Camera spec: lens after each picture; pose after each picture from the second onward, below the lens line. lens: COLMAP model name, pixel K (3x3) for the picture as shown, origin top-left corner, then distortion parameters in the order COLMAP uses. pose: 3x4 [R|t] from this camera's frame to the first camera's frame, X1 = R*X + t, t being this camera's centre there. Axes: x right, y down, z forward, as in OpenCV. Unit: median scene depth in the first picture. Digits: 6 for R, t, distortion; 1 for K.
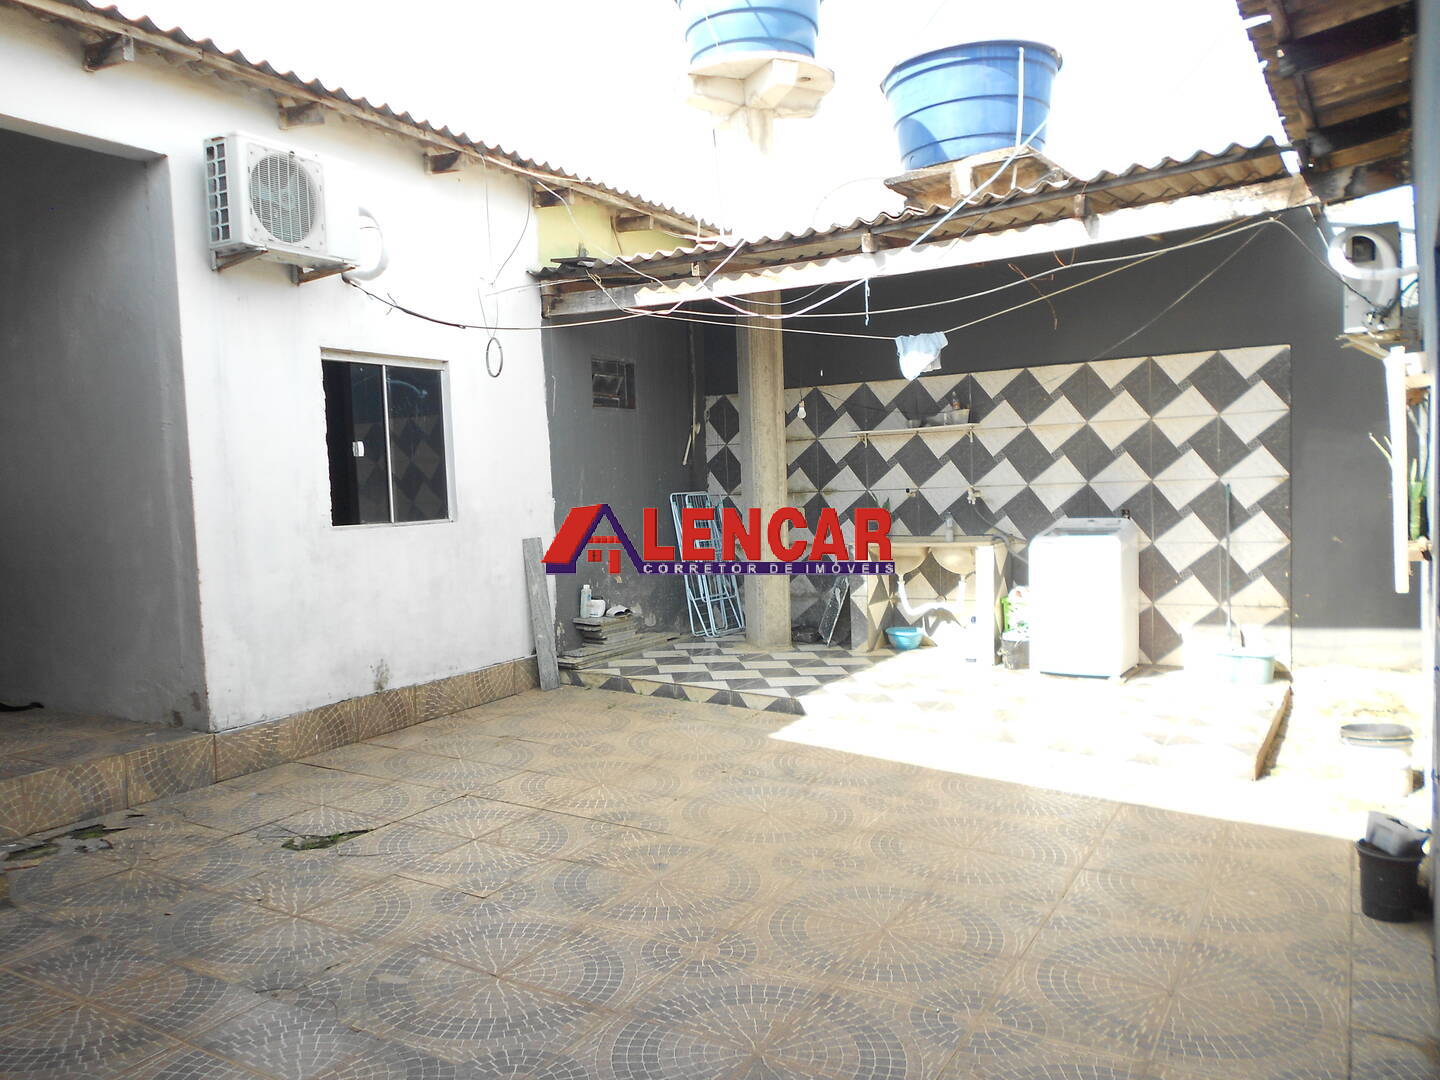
lens RADIAL K [[1123.1, 0, 723.0], [0, 1123.1, 557.7], [0, 0, 1]] dist [-0.000945, -0.009806]
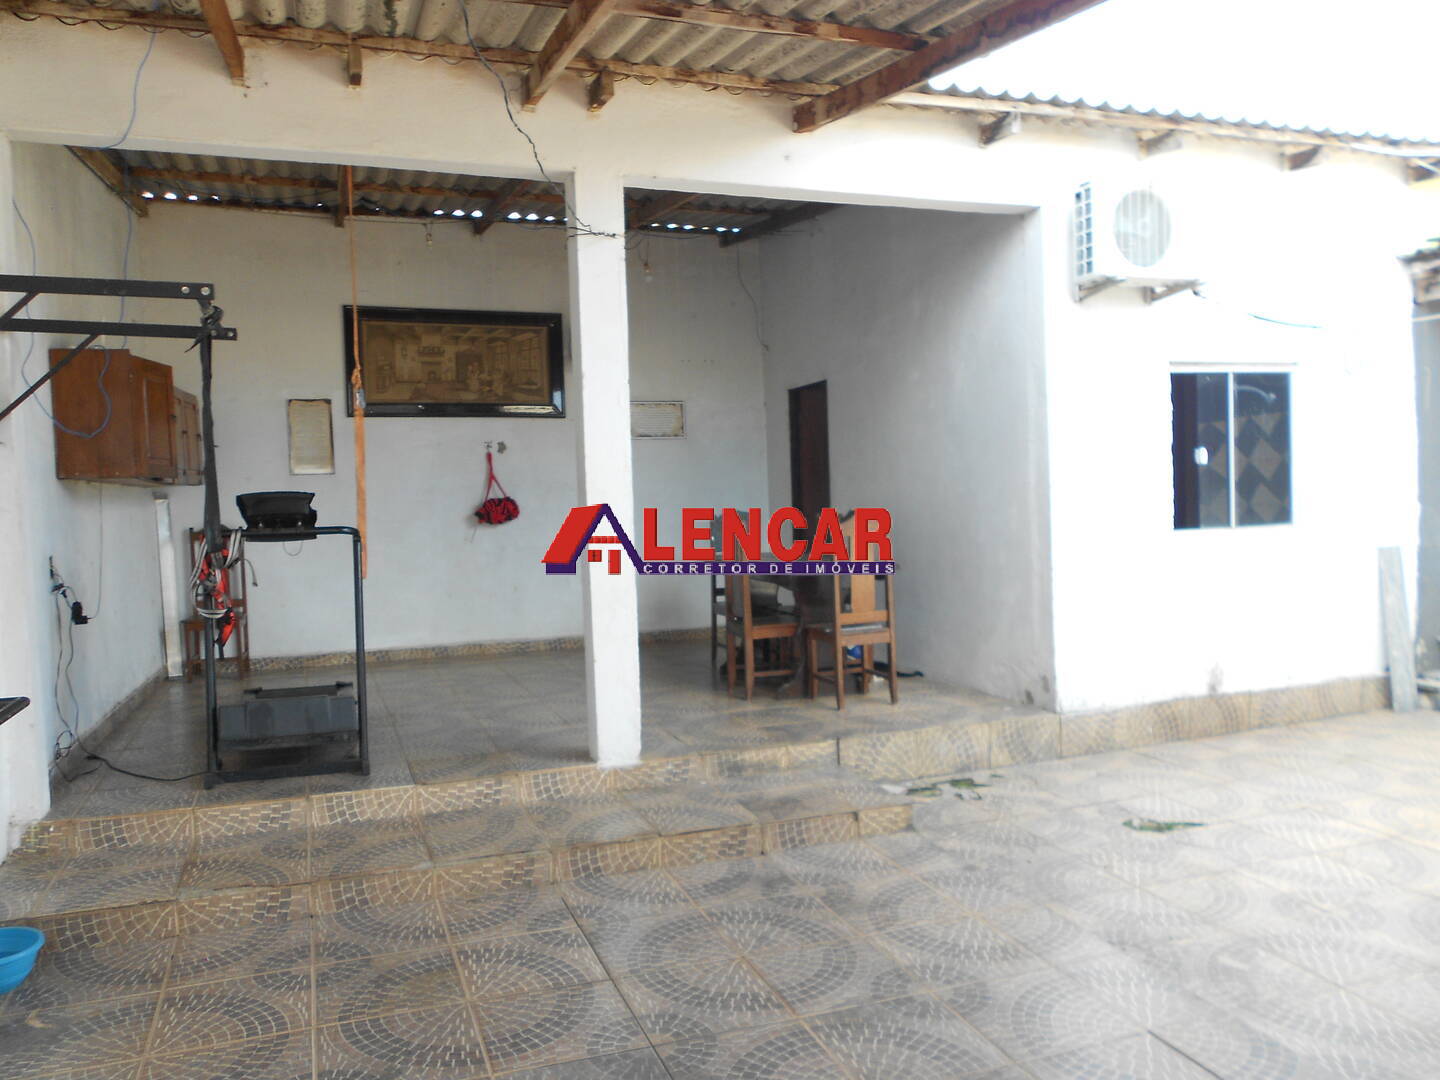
lens RADIAL K [[1129.6, 0, 719.8], [0, 1129.6, 562.1], [0, 0, 1]] dist [-0.010842, 0.013148]
pose [[0.766630, 0.035889, -0.641085, 0.003681], [-0.030491, 0.999345, 0.019483, -0.007990], [0.641364, 0.004611, 0.767223, -0.092706]]
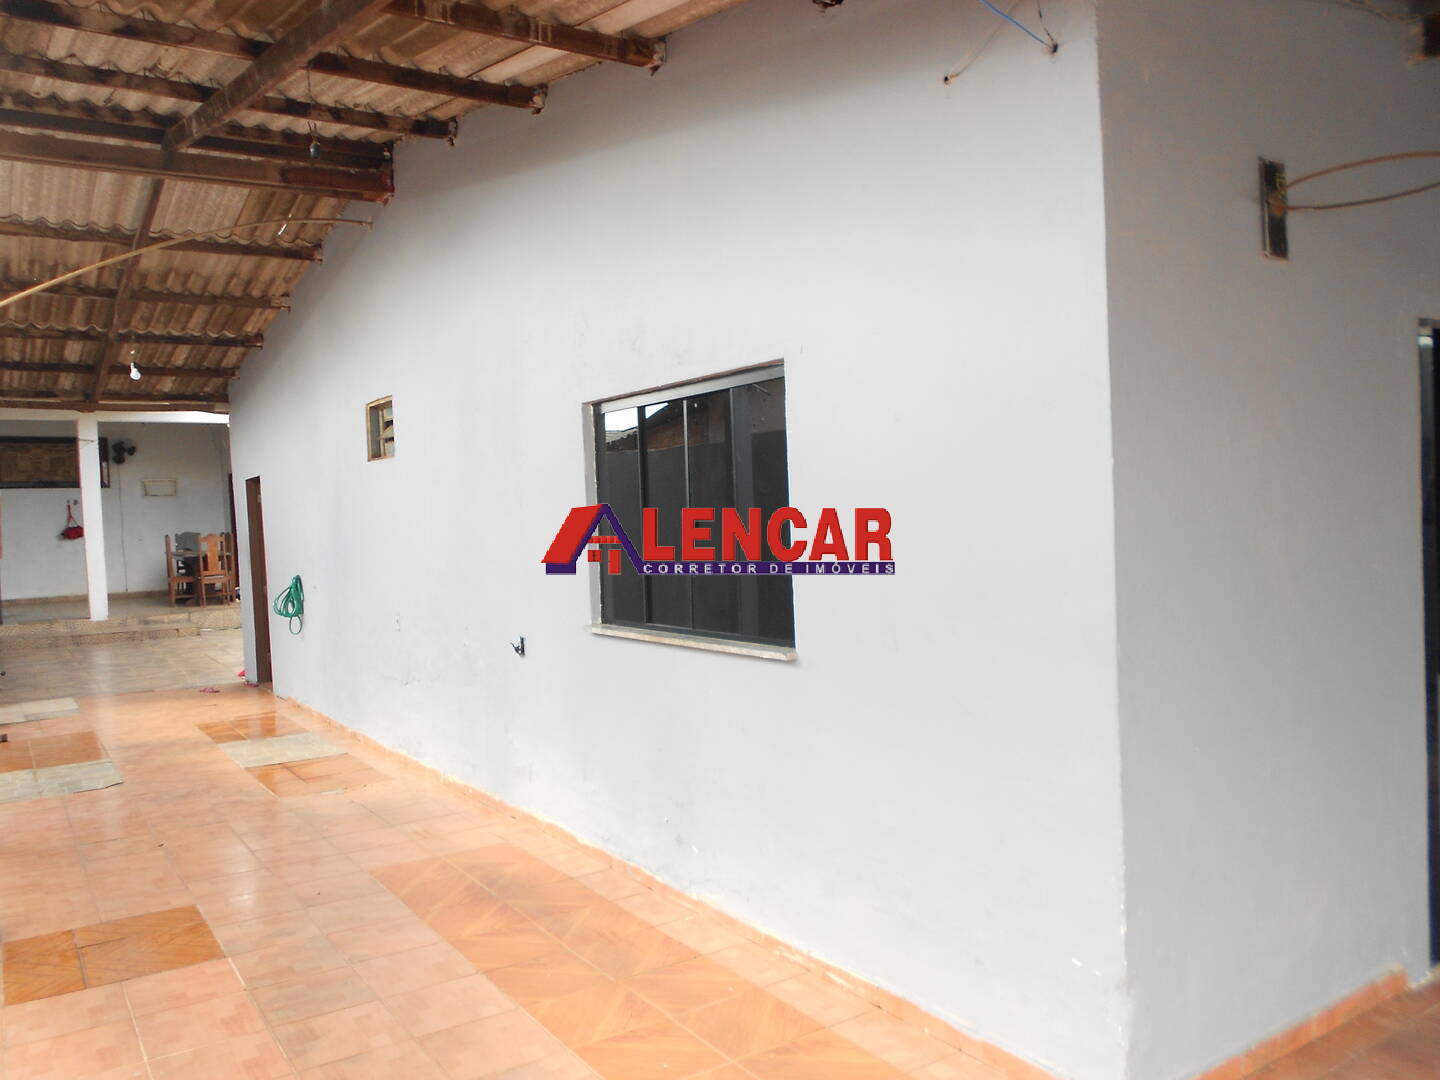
lens RADIAL K [[1123.1, 0, 723.0], [0, 1123.1, 557.7], [0, 0, 1]] dist [-0.000945, -0.009806]
pose [[0.907907, 0.013415, -0.418957, 2.227880], [-0.015298, 0.999882, -0.001136, 0.011236], [0.418893, 0.007441, 0.908005, -1.502012]]
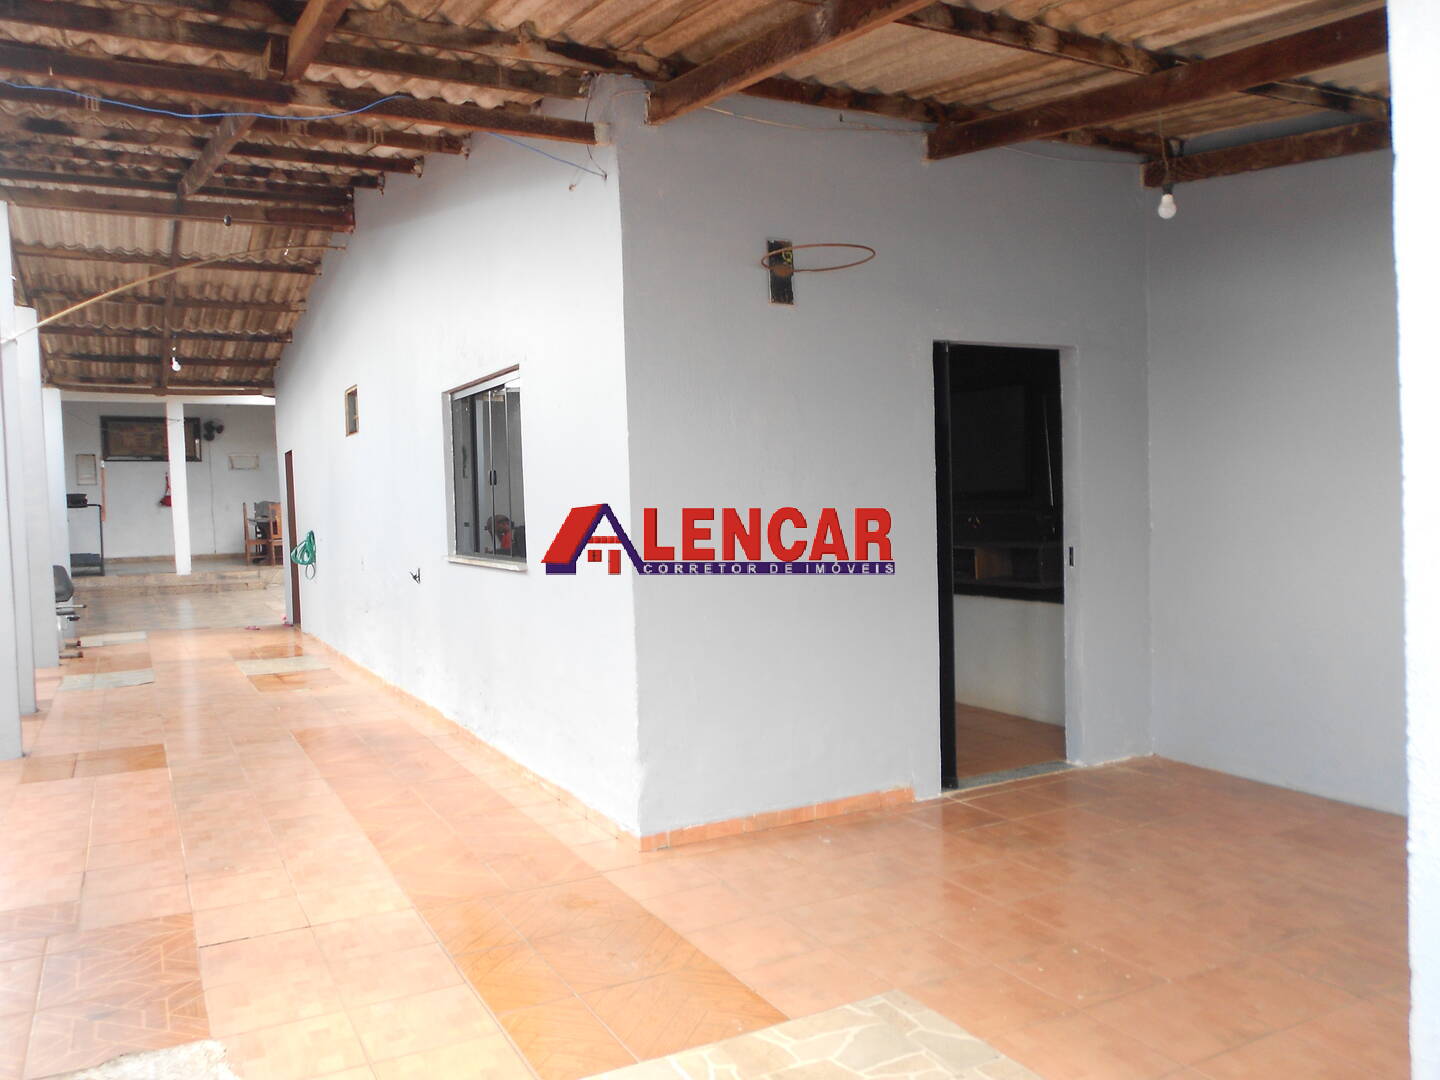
lens RADIAL K [[1129.6, 0, 719.8], [0, 1129.6, 562.1], [0, 0, 1]] dist [-0.010842, 0.013148]
pose [[0.860946, 0.036756, -0.507366, 2.717574], [-0.031323, 0.999324, 0.019244, 0.045082], [0.507731, -0.000676, 0.861516, -1.667291]]
